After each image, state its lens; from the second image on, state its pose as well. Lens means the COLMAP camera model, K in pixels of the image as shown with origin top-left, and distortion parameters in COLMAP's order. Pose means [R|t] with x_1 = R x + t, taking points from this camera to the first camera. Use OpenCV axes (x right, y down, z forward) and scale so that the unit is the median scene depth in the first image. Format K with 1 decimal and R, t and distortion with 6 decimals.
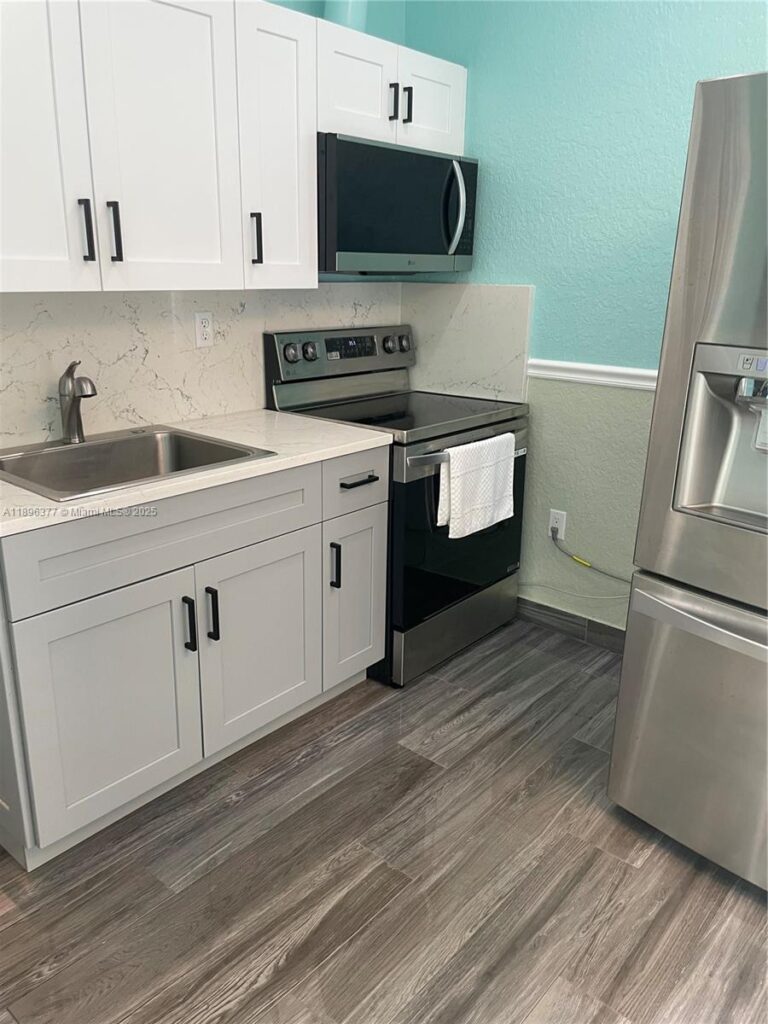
lens RADIAL K [[788.4, 0, 384.0], [0, 788.4, 512.0], [0, 0, 1]] dist [0.129435, -0.167839]
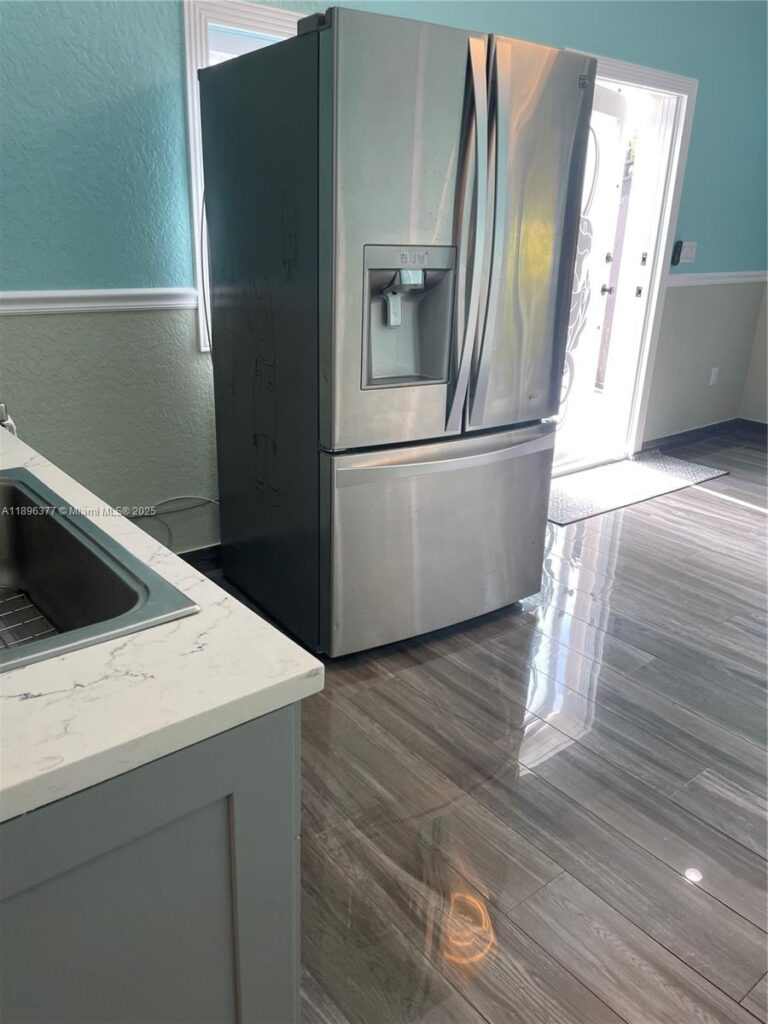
lens RADIAL K [[788.4, 0, 384.0], [0, 788.4, 512.0], [0, 0, 1]] dist [0.129435, -0.167839]
pose [[0.171591, -0.353087, 0.919721, -0.820410], [0.274189, 0.913797, 0.299658, -0.187384], [-0.946244, 0.200758, 0.253612, 0.729734]]
